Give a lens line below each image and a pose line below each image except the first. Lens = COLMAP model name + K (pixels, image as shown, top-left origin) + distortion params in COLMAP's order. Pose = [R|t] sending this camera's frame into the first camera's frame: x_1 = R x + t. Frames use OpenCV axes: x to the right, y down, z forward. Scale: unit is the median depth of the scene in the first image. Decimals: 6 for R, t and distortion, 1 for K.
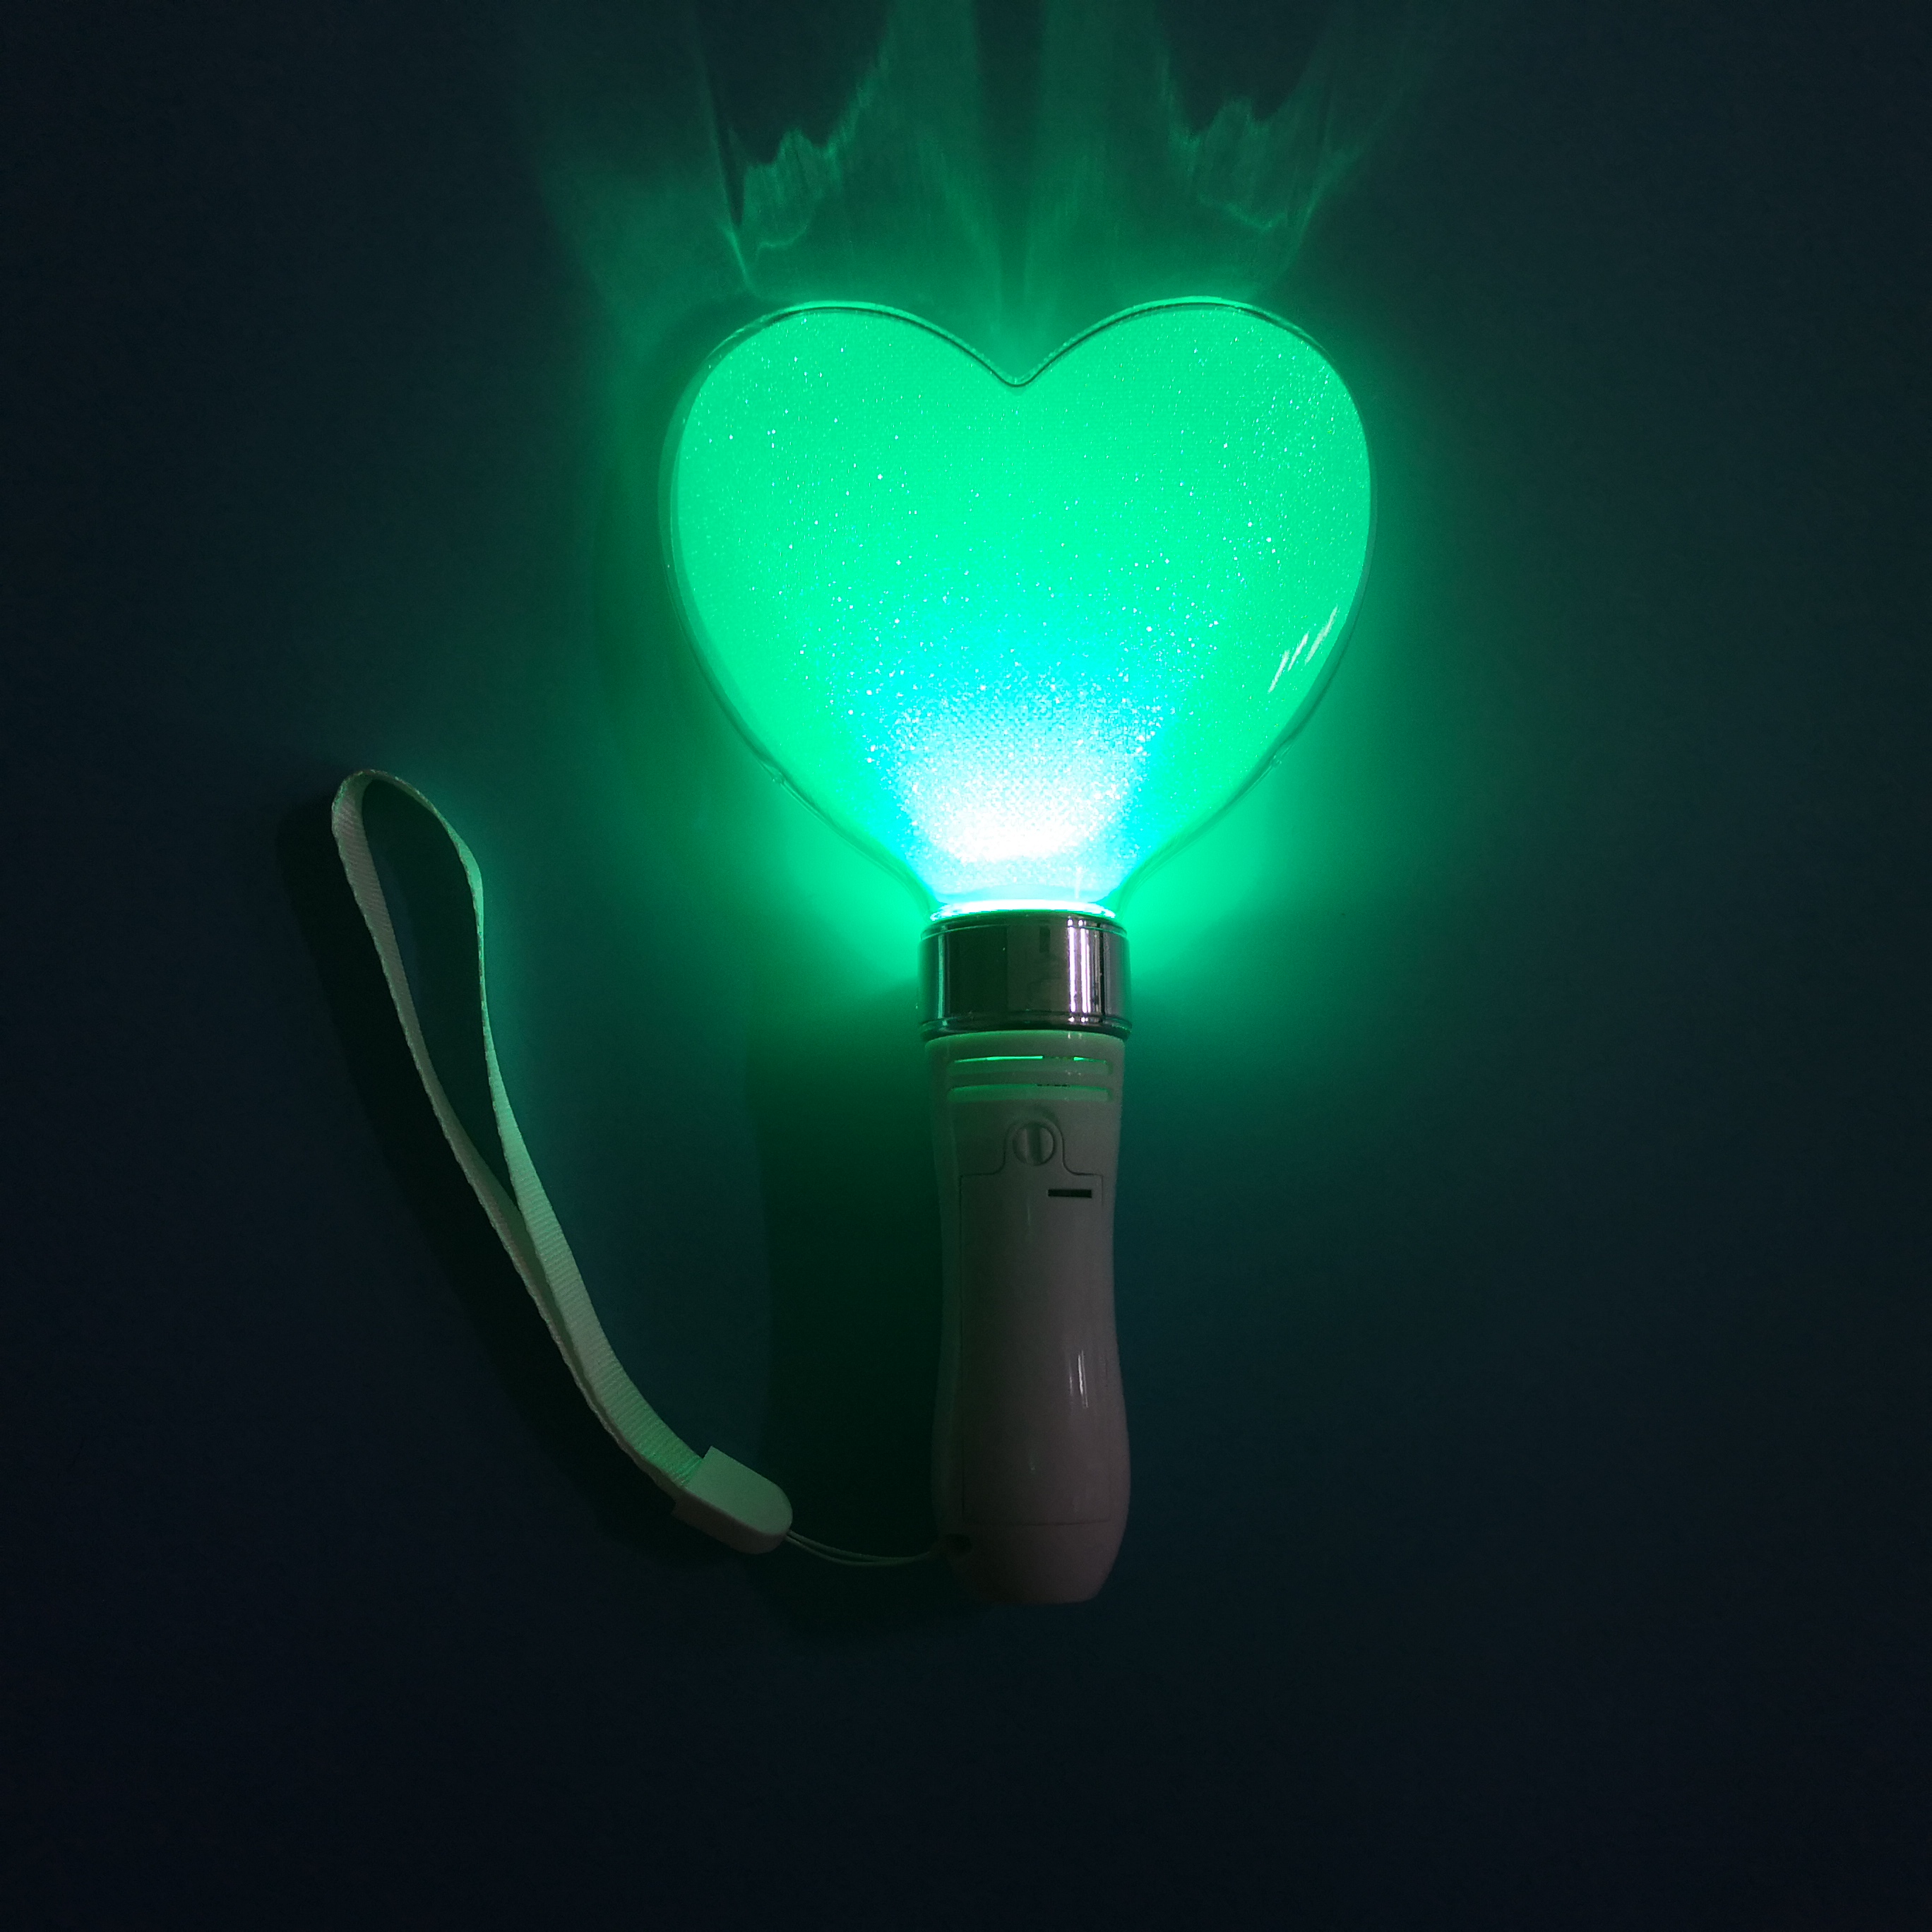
lens RADIAL K [[1672.0, 0, 966.0], [0, 1672.0, 966.0], [0, 0, 1]] dist [-0.007001, -0.002126]
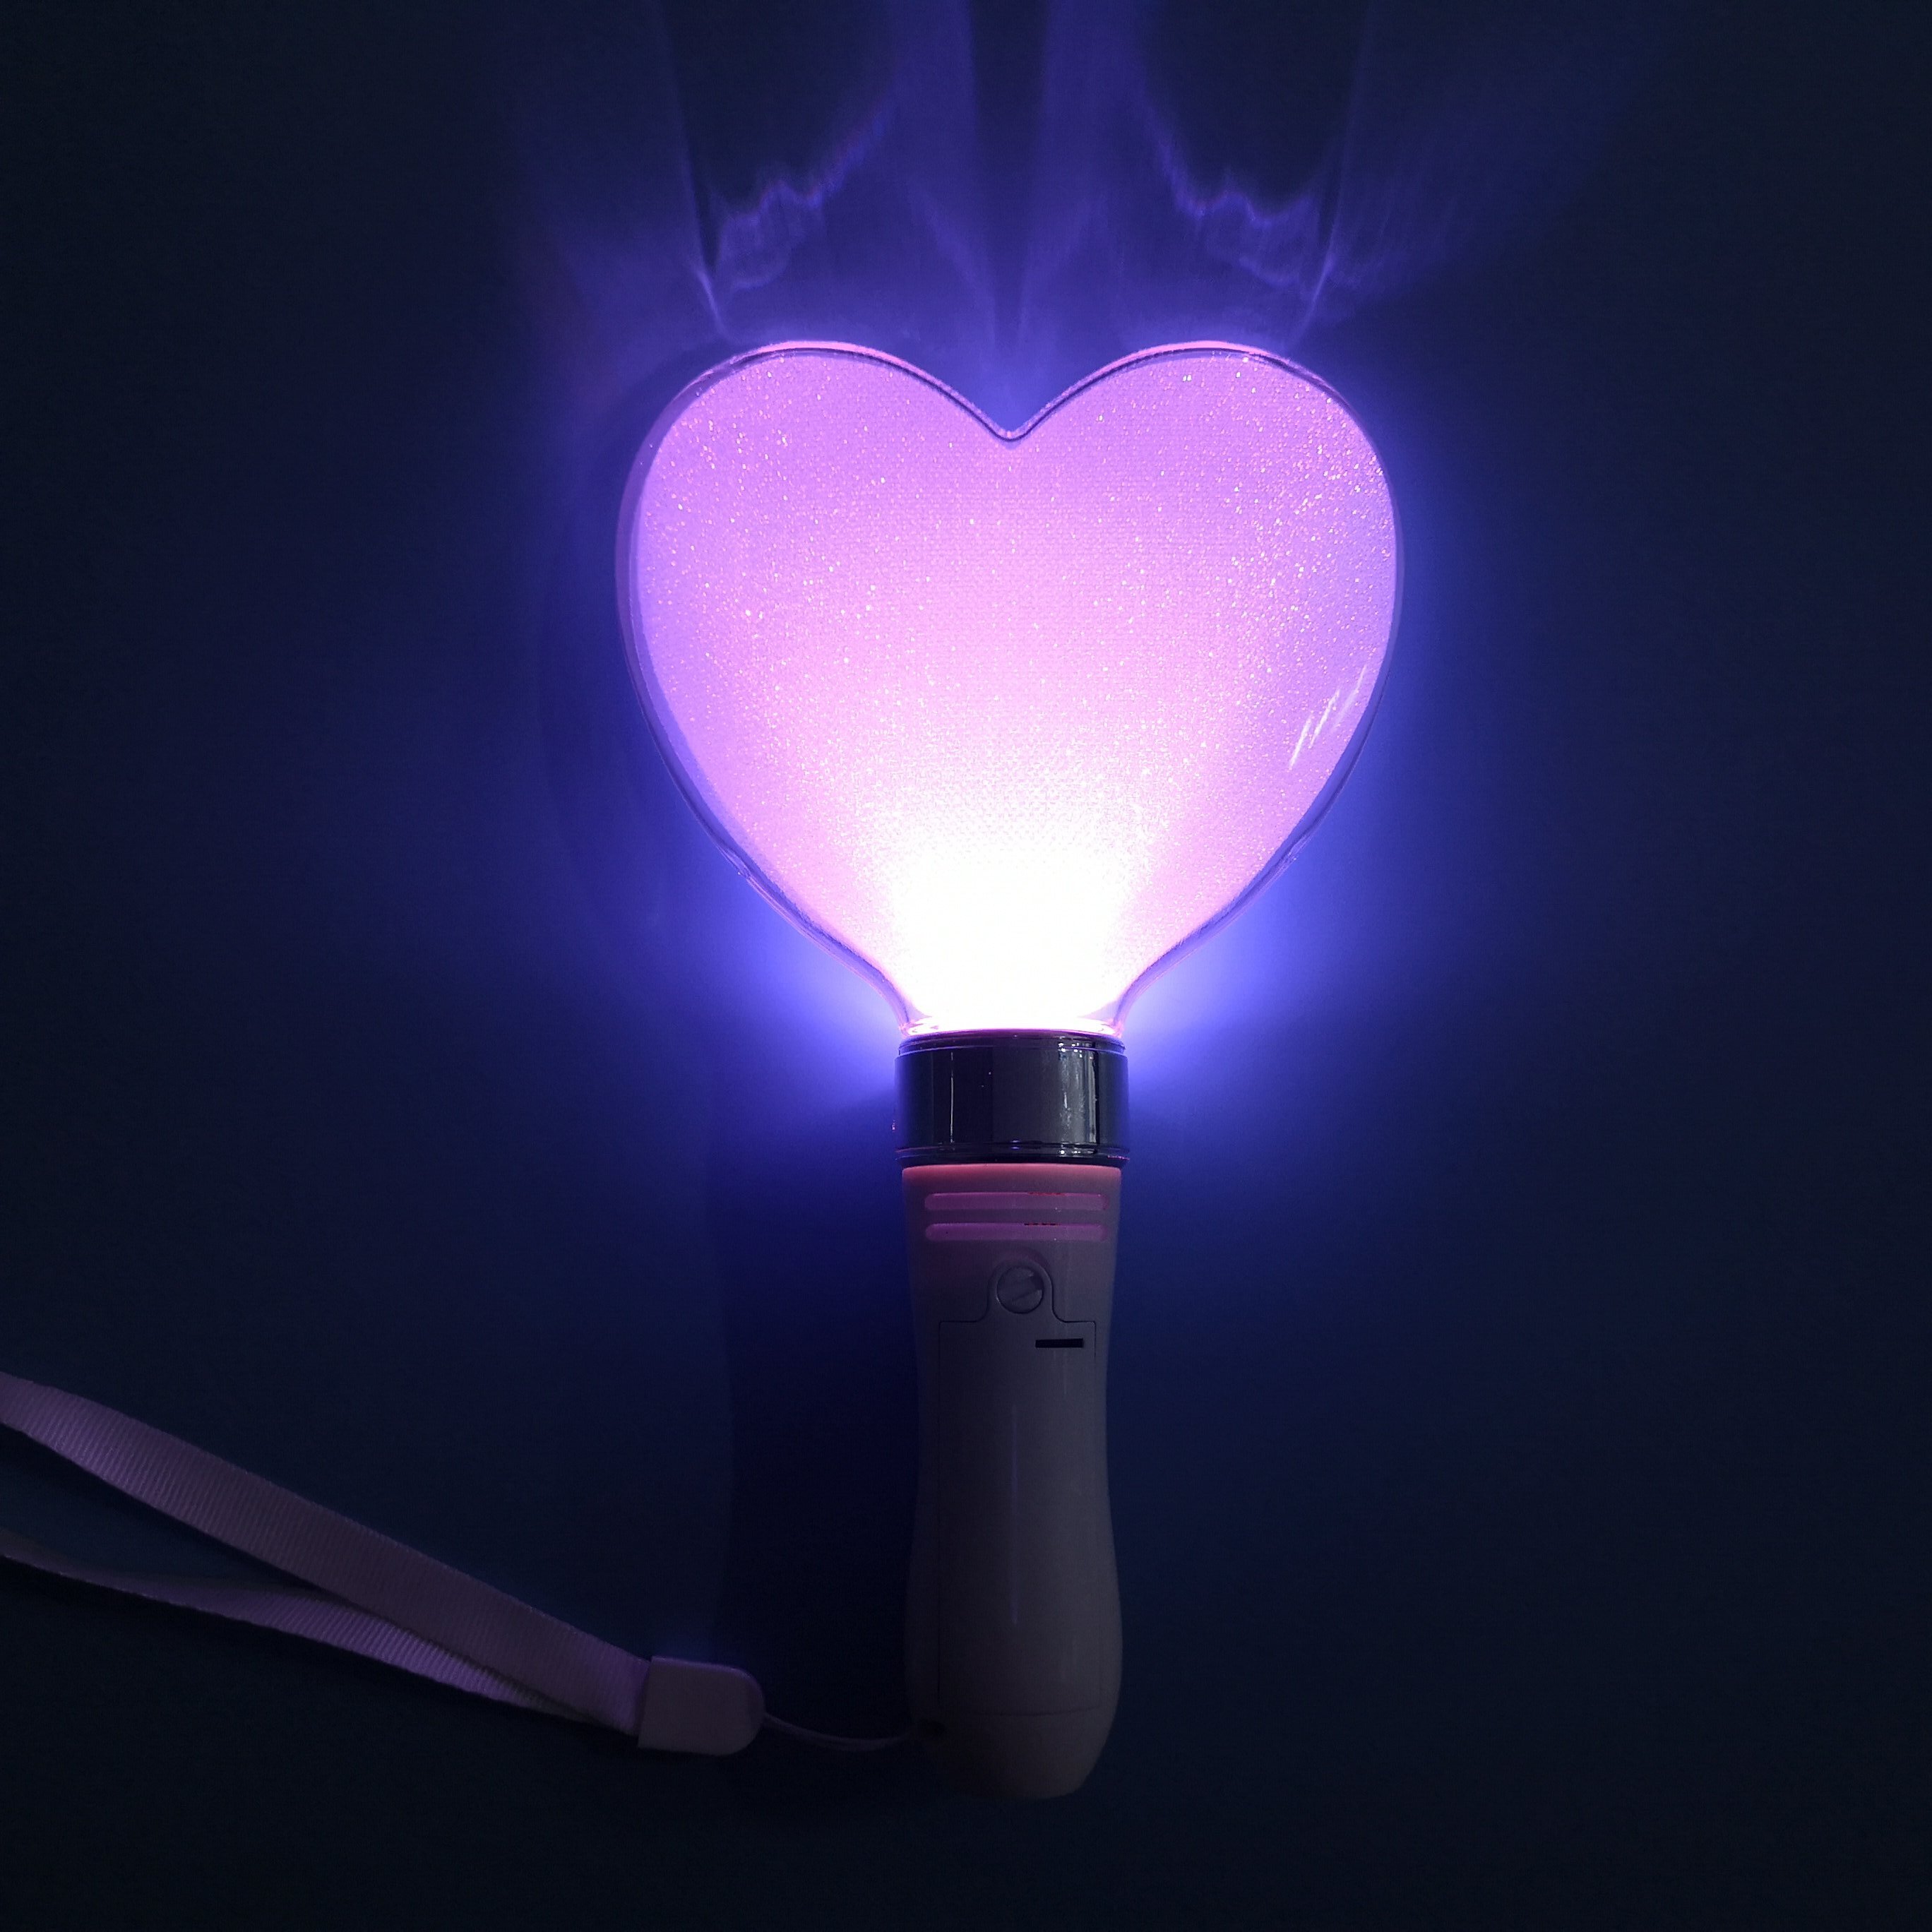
lens RADIAL K [[1672.0, 0, 966.0], [0, 1672.0, 966.0], [0, 0, 1]] dist [-0.007001, -0.002126]
pose [[0.999879, 0.014822, 0.004659, 0.006102], [-0.014356, 0.996030, -0.087858, 0.020229], [-0.005943, 0.087781, 0.996122, 0.113151]]
